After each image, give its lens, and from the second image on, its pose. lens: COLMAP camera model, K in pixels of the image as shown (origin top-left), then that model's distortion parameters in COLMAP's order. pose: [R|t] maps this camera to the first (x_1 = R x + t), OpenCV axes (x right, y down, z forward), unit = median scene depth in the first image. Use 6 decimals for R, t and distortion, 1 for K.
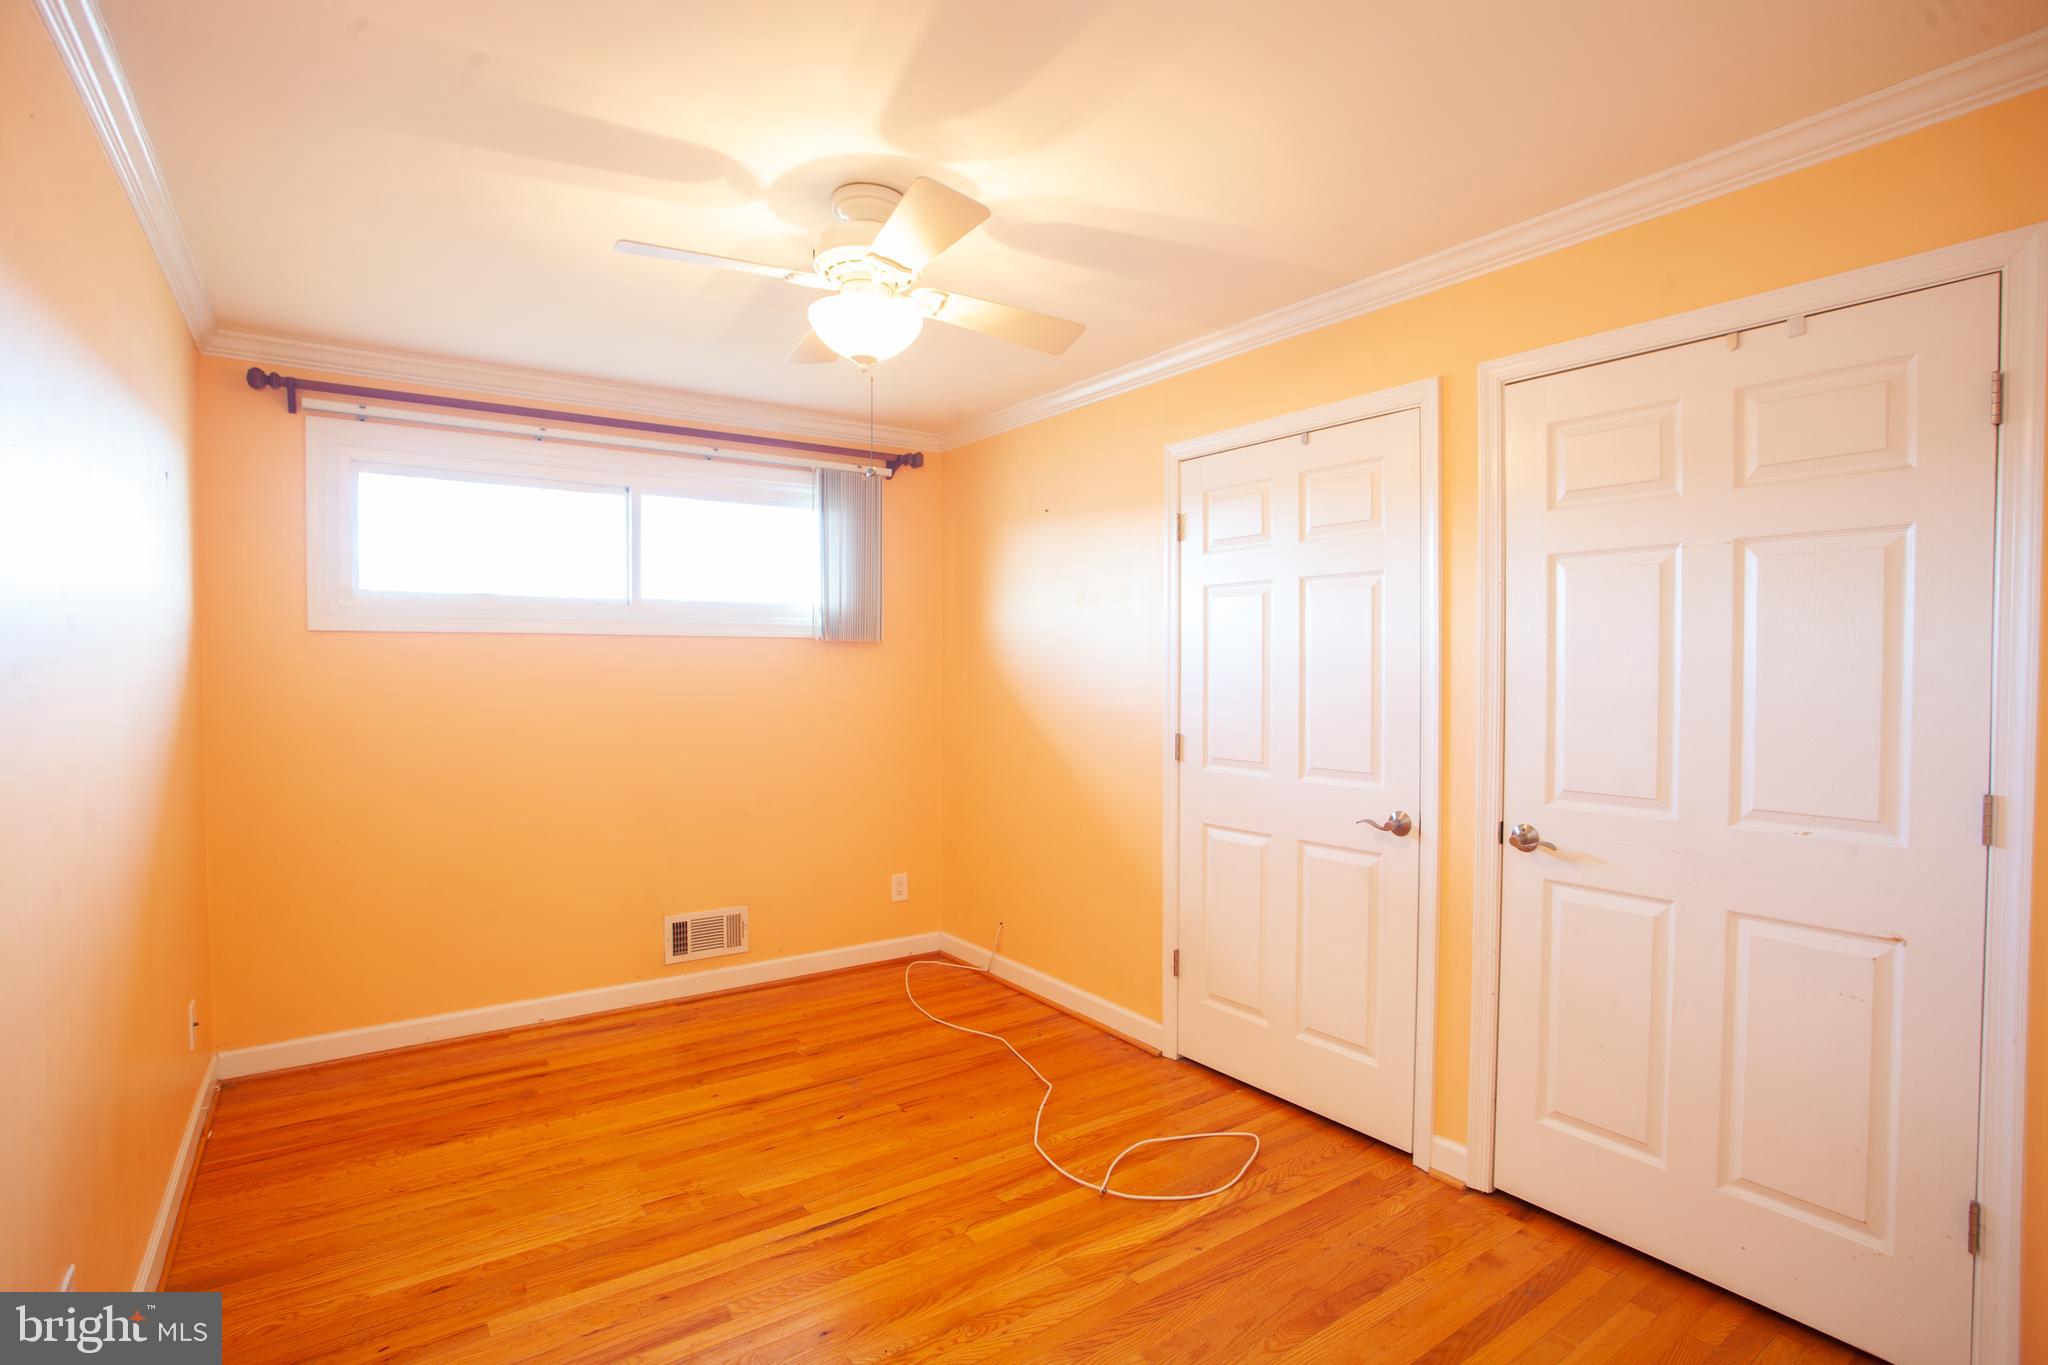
lens RADIAL K [[1001.7, 0, 1030.6], [0, 1001.7, 687.6], [0, 0, 1]] dist [-0.070096, 0.032535]
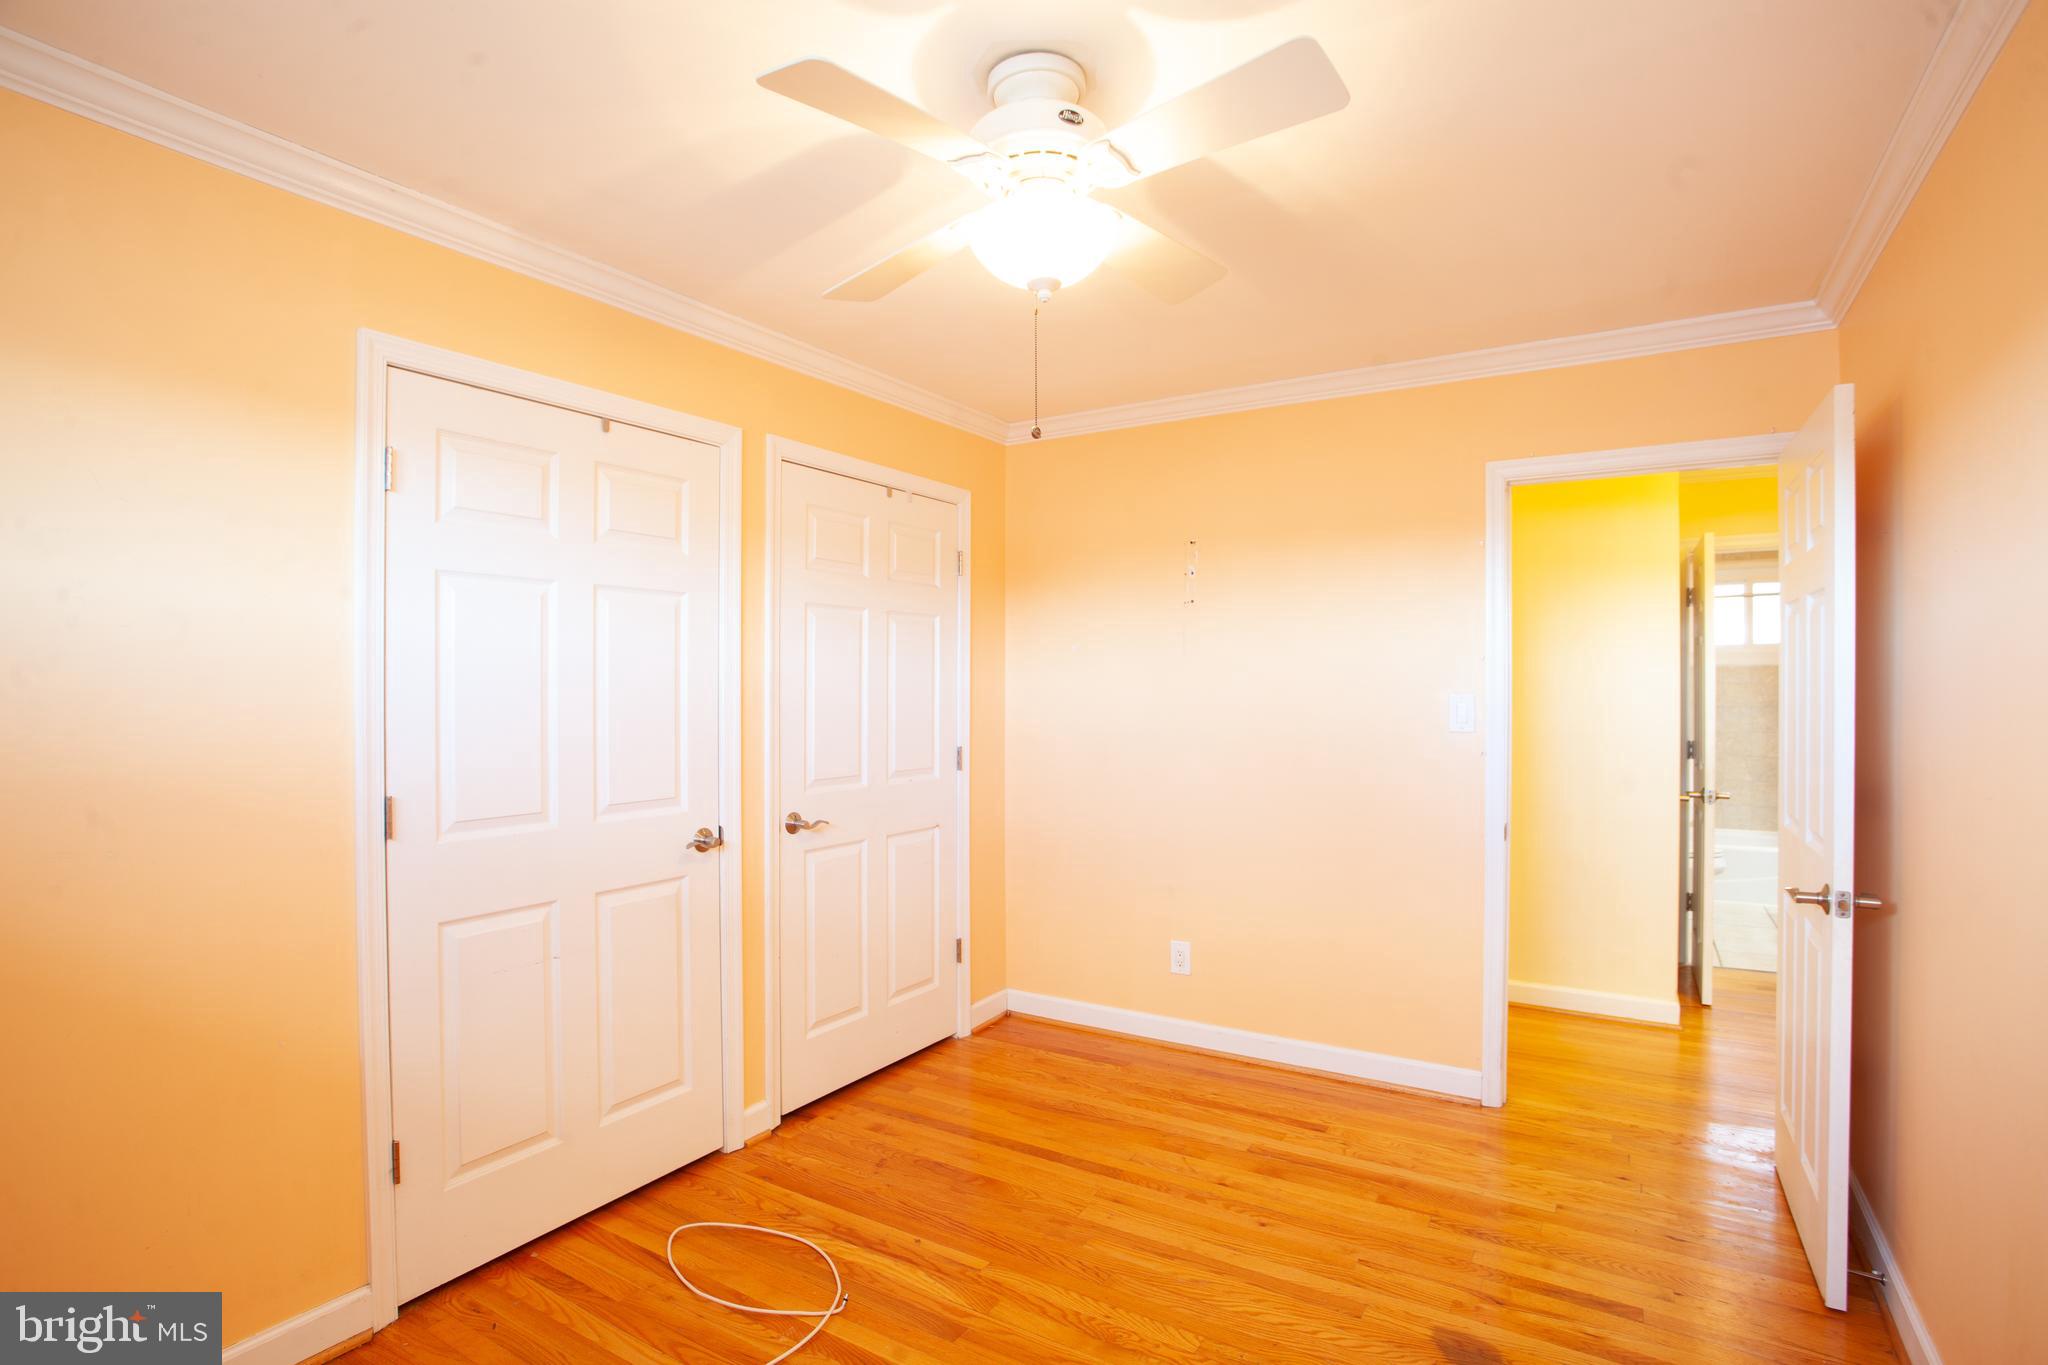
lens RADIAL K [[1002.0, 0, 1023.4], [0, 1002.0, 687.6], [0, 0, 1]] dist [-0.083651, 0.034202]
pose [[-0.382381, -0.002686, 0.924001, -0.718068], [0.020851, 0.999716, 0.011535, -0.027121], [-0.923769, 0.023678, -0.382217, 1.095577]]
